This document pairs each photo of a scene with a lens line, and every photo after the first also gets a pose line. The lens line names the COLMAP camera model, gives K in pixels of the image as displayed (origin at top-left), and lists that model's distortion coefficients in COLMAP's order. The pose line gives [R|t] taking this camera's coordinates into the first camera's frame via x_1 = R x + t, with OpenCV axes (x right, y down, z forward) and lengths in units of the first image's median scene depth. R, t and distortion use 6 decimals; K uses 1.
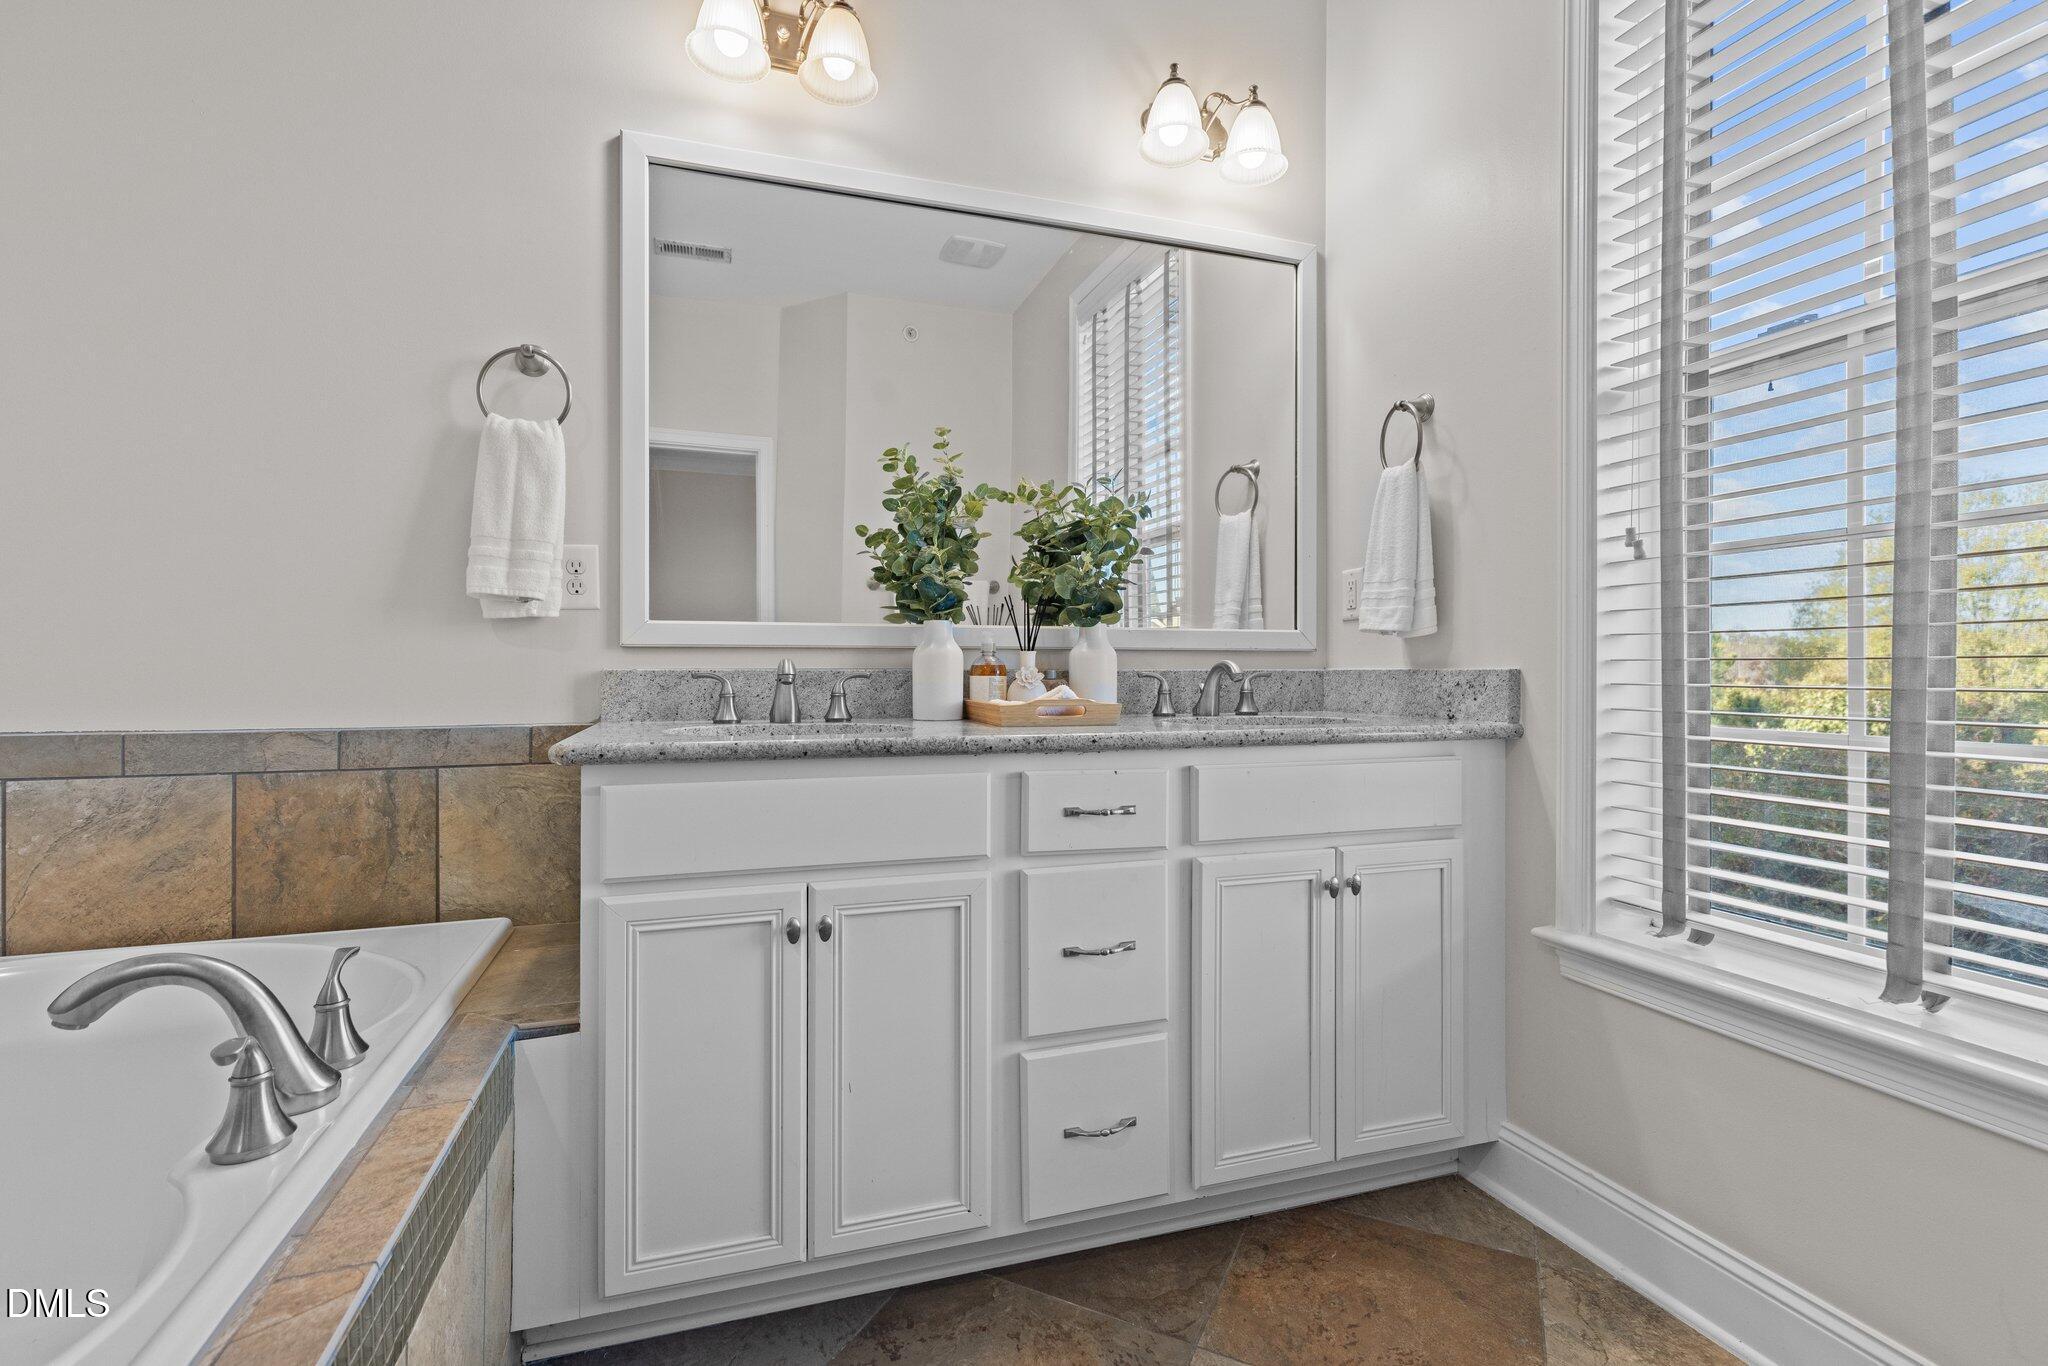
lens RADIAL K [[934.7, 0, 1019.9], [0, 934.7, 676.5], [0, 0, 1]] dist [0.012521, 0.000426]
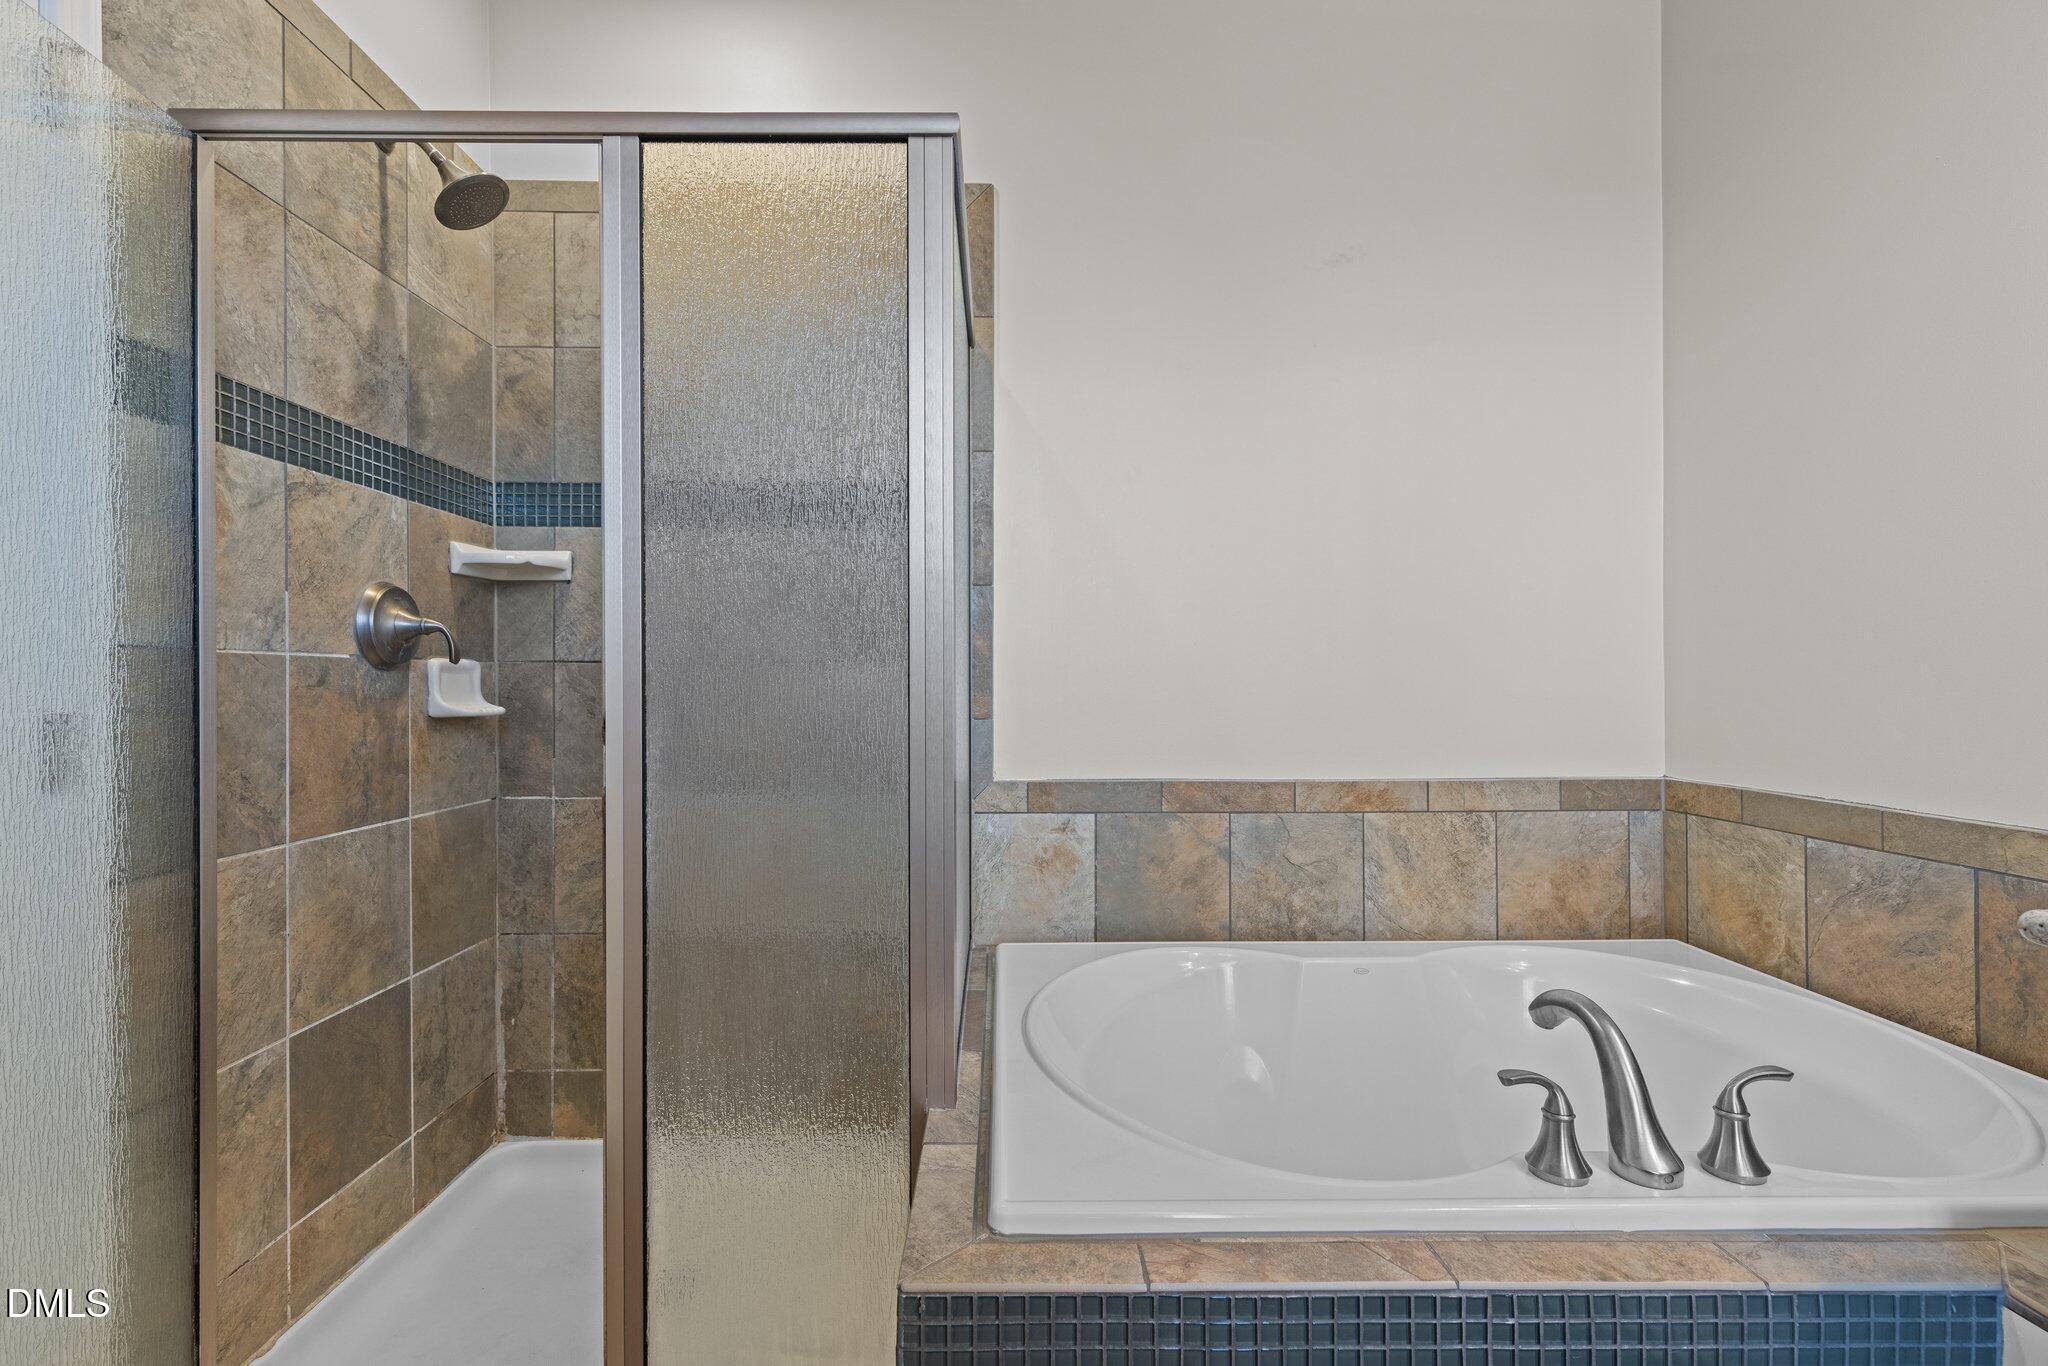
lens RADIAL K [[934.7, 0, 1019.9], [0, 934.7, 676.5], [0, 0, 1]] dist [0.012521, 0.000426]
pose [[-0.280672, -0.007535, -0.959774, 0.306097], [-0.007396, 0.999956, -0.005688, -0.070974], [0.959775, 0.005502, -0.280716, 0.373723]]
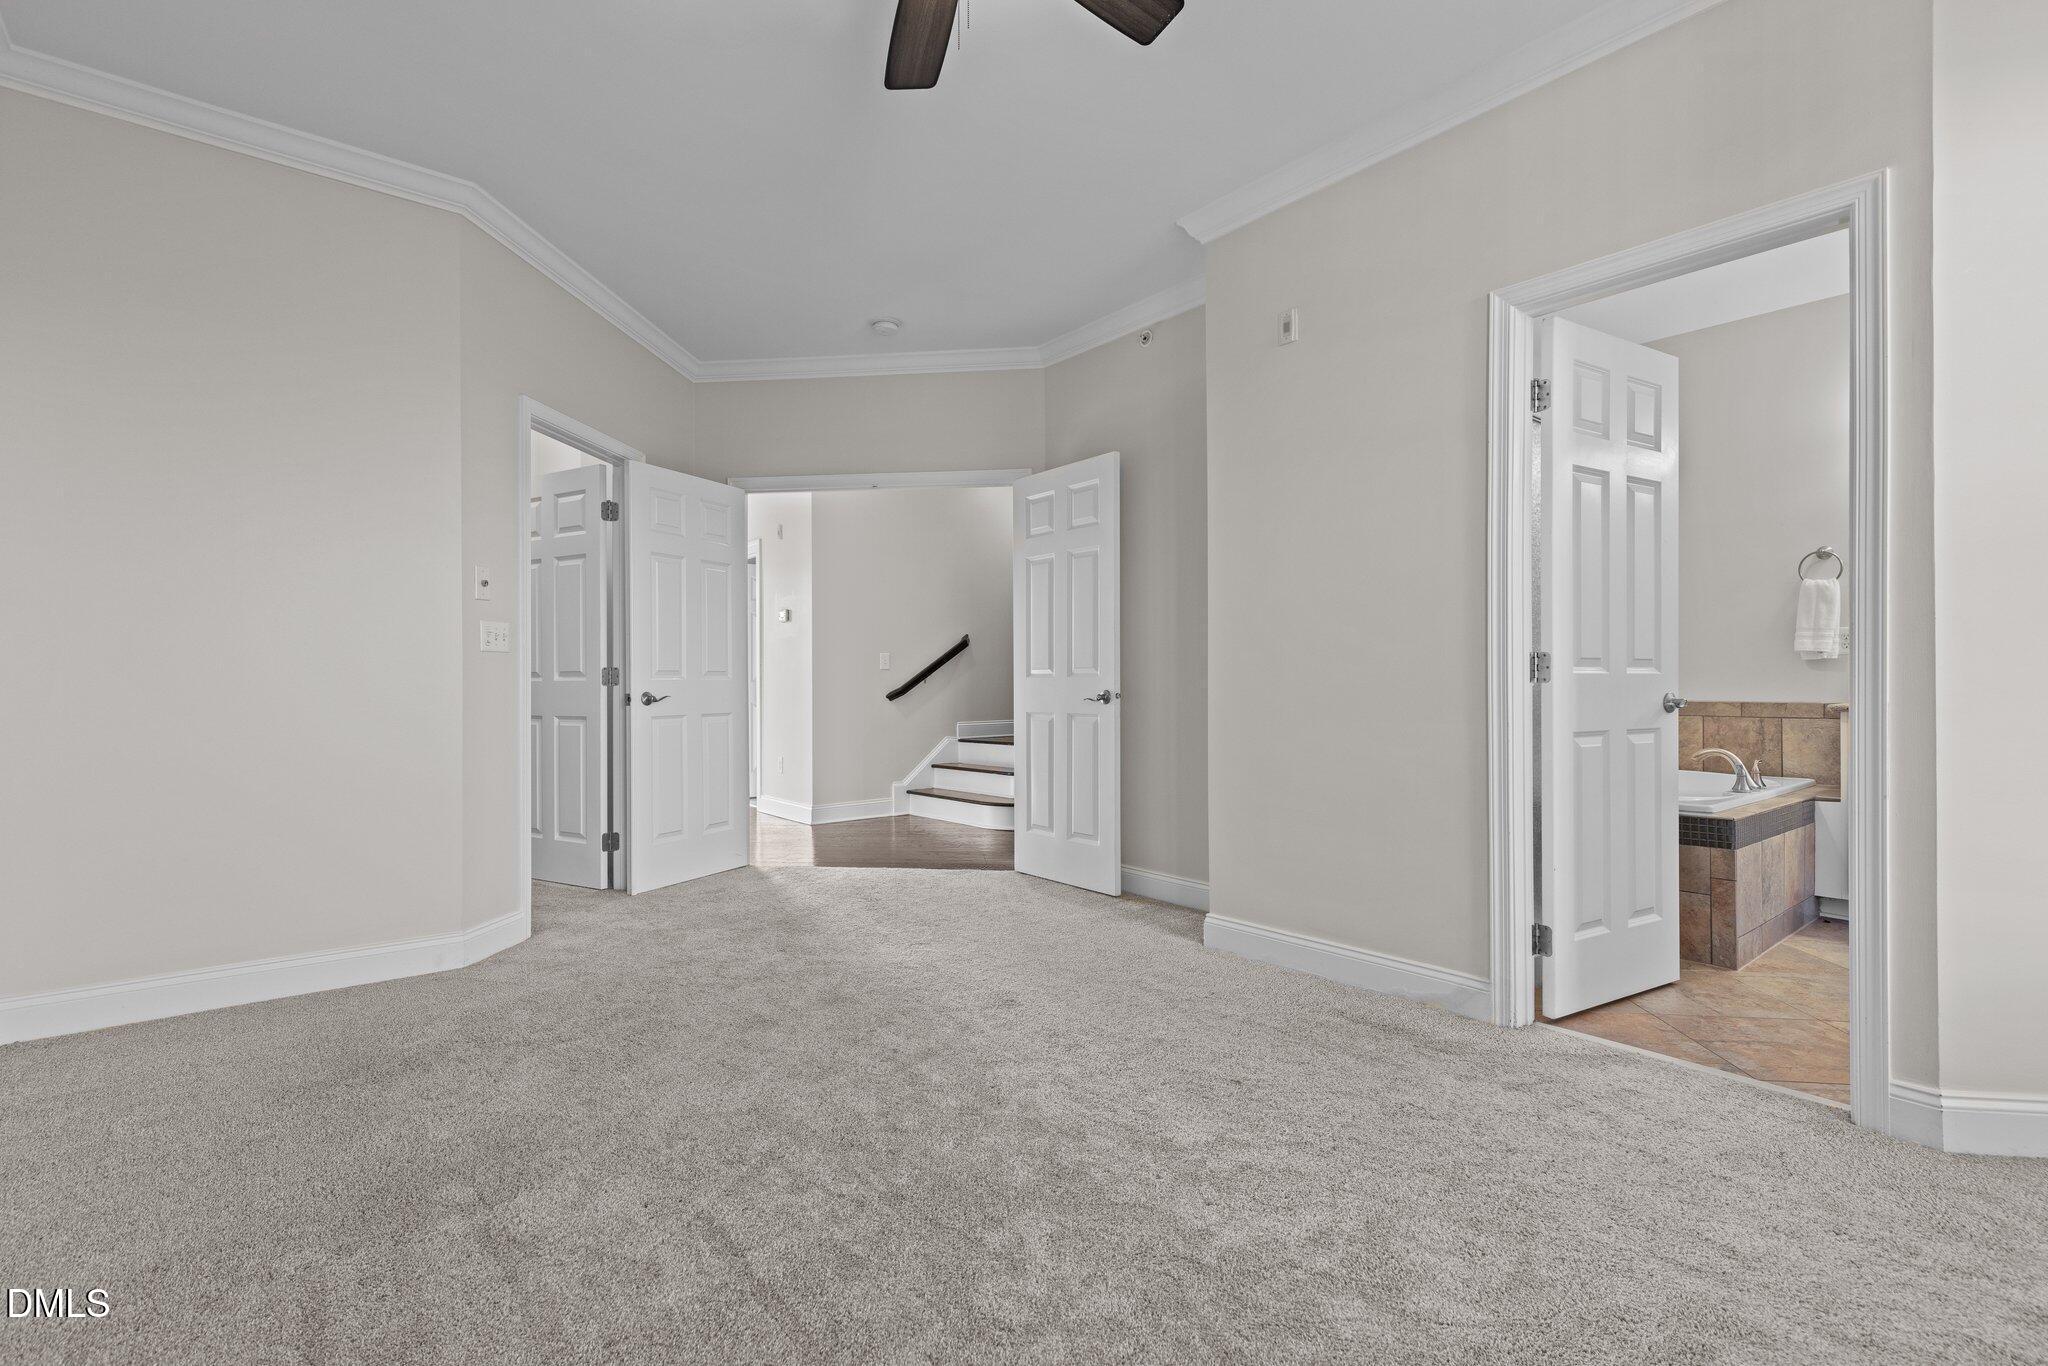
lens RADIAL K [[934.7, 0, 1019.9], [0, 934.7, 676.5], [0, 0, 1]] dist [0.012521, 0.000426]
pose [[0.351725, -0.007662, -0.936072, 1.135752], [-0.004471, 0.999941, -0.009864, 0.019392], [0.936093, 0.007655, 0.351670, -1.988166]]
